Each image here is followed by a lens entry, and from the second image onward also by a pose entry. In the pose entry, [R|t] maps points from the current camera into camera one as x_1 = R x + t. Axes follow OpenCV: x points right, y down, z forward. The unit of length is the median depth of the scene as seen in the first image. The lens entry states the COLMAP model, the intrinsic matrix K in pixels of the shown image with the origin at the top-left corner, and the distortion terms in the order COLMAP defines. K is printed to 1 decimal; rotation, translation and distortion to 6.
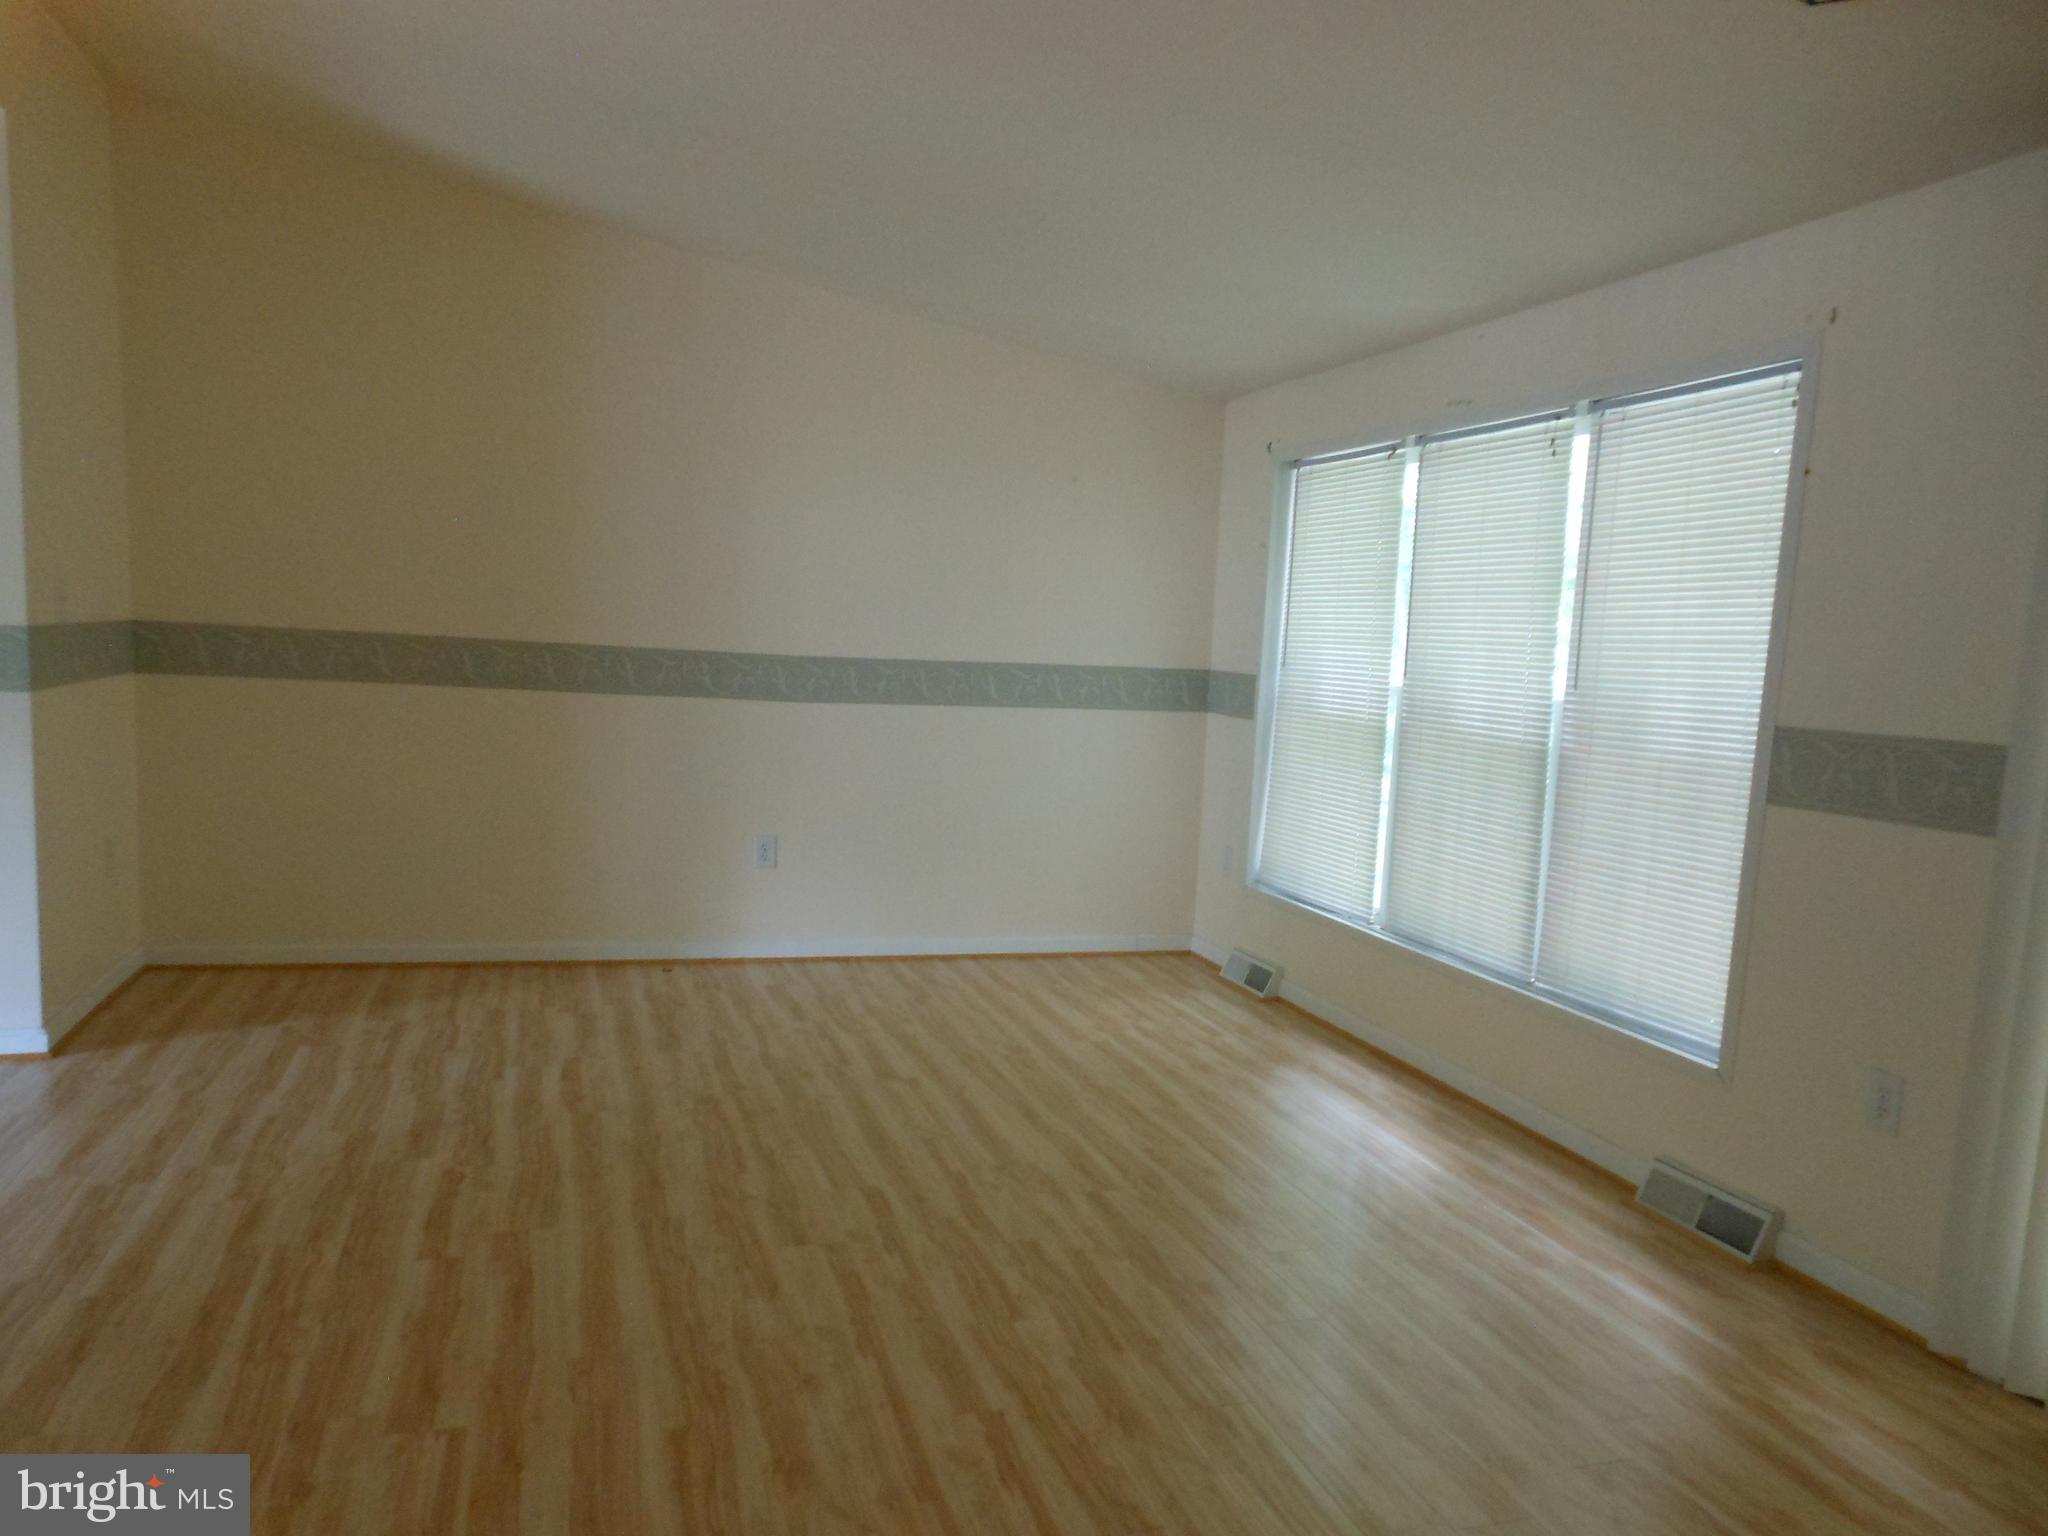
lens RADIAL K [[1498.7, 0, 1025.9], [0, 1498.7, 766.6], [0, 0, 1]] dist [-0.036318, 0.016214]
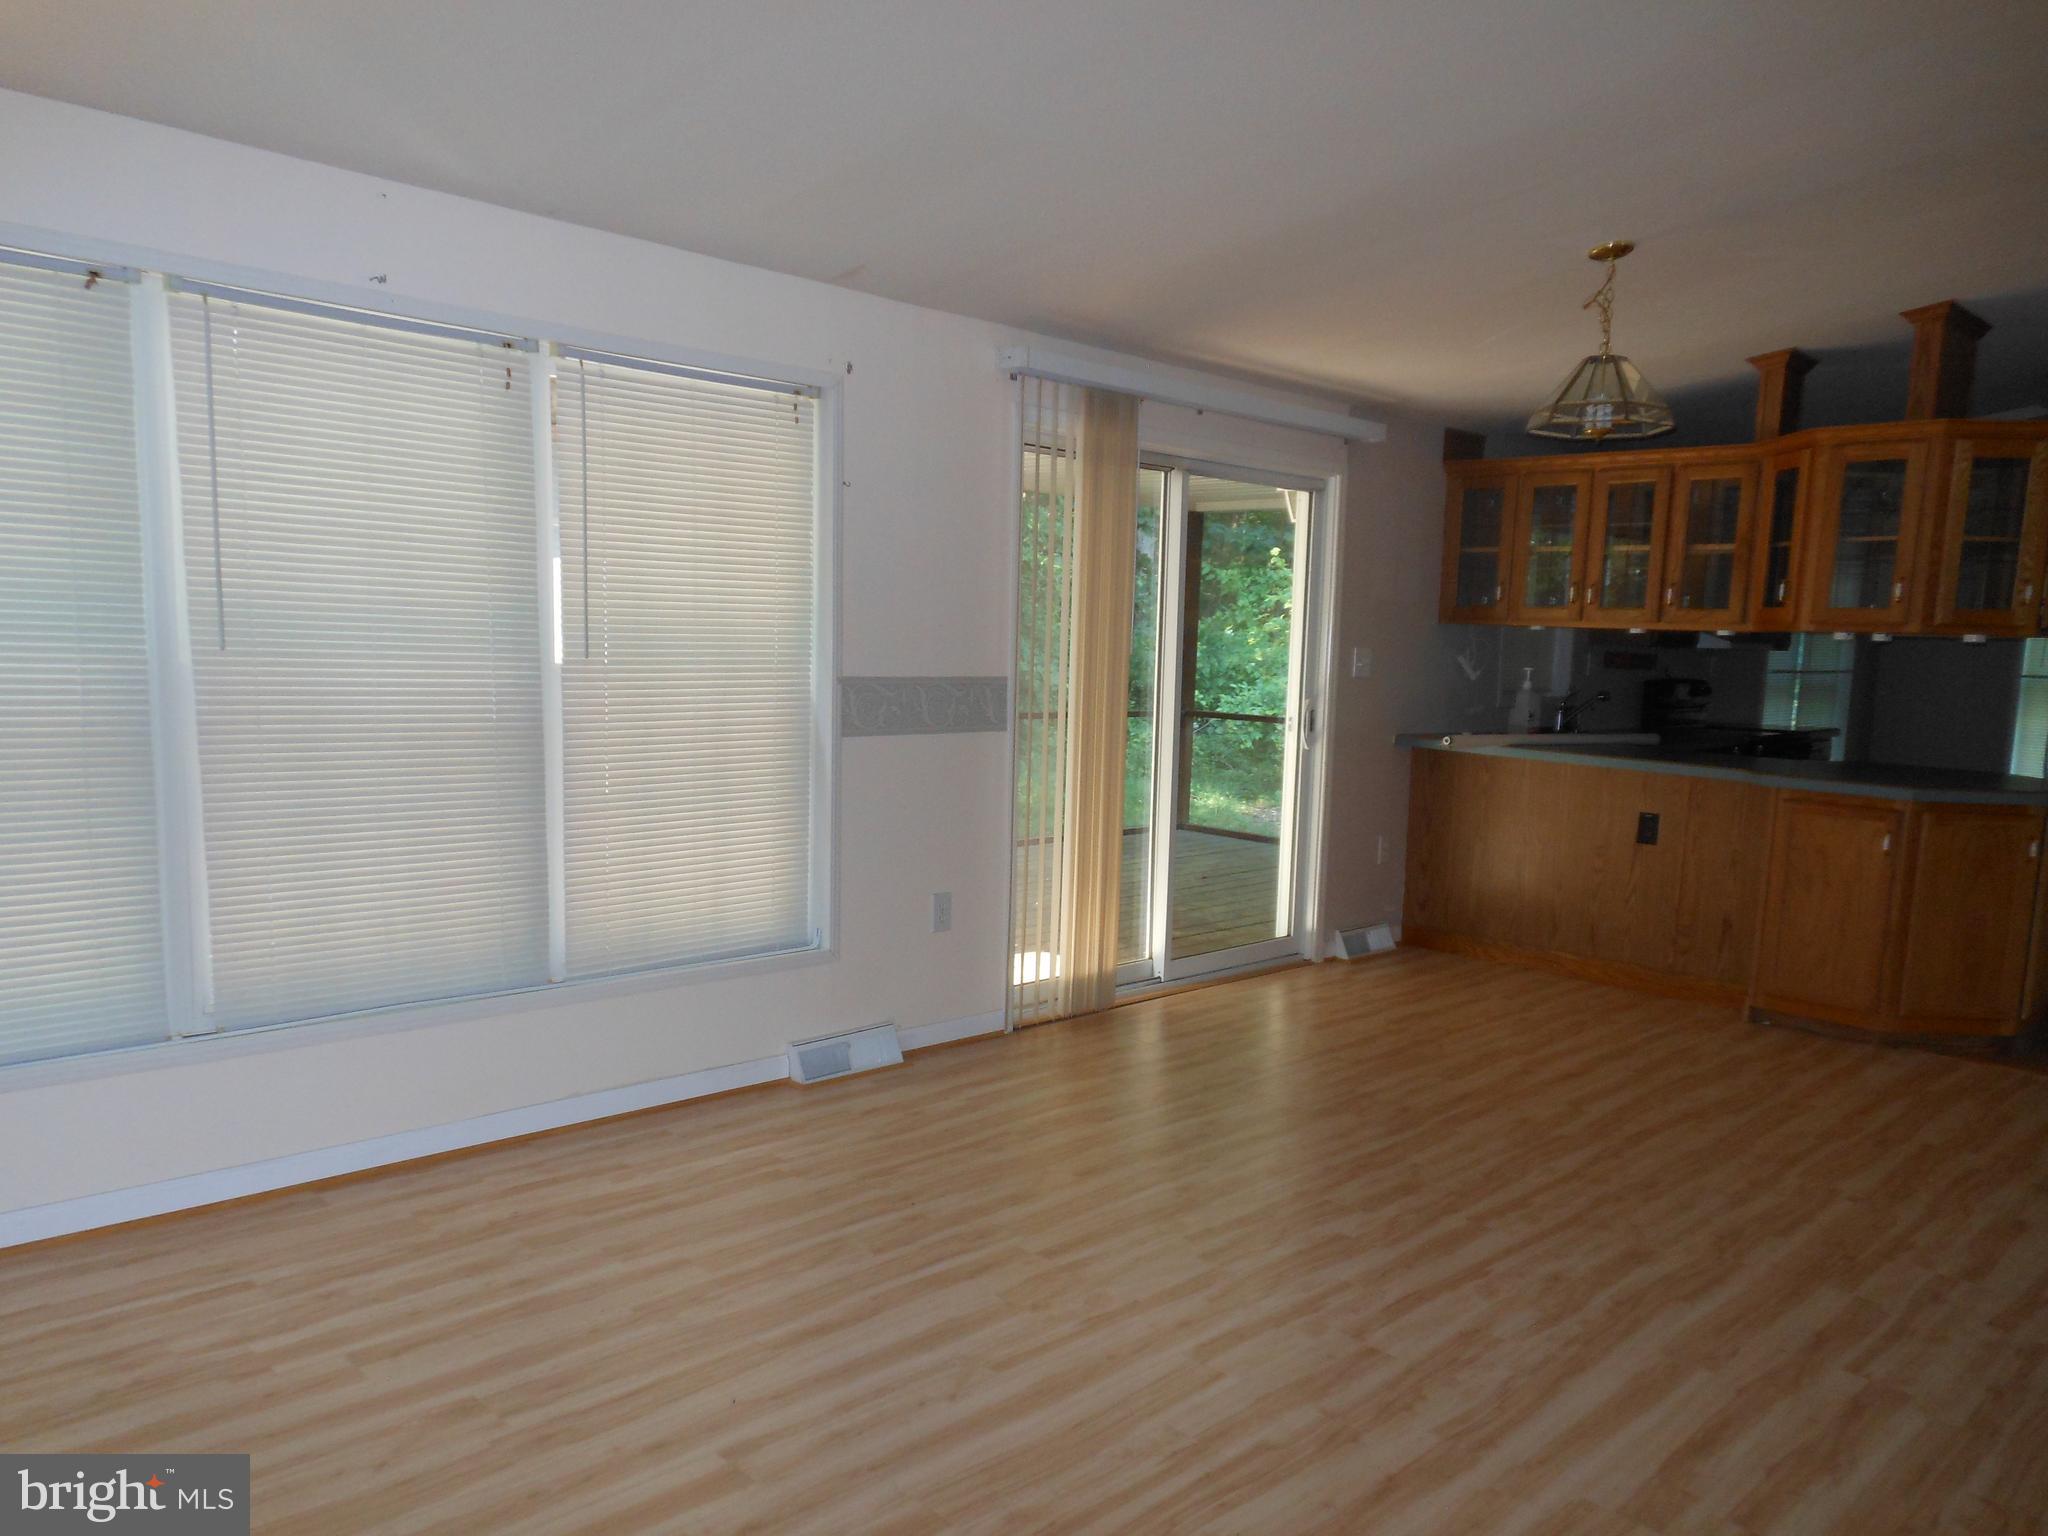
lens RADIAL K [[1498.7, 0, 1018.2], [0, 1498.7, 777.6], [0, 0, 1]] dist [-0.036318, 0.016214]
pose [[-0.447837, -0.146624, 0.882011, -0.828518], [0.027389, 0.983750, 0.177443, -0.190223], [-0.893696, 0.103623, -0.436543, 1.615847]]
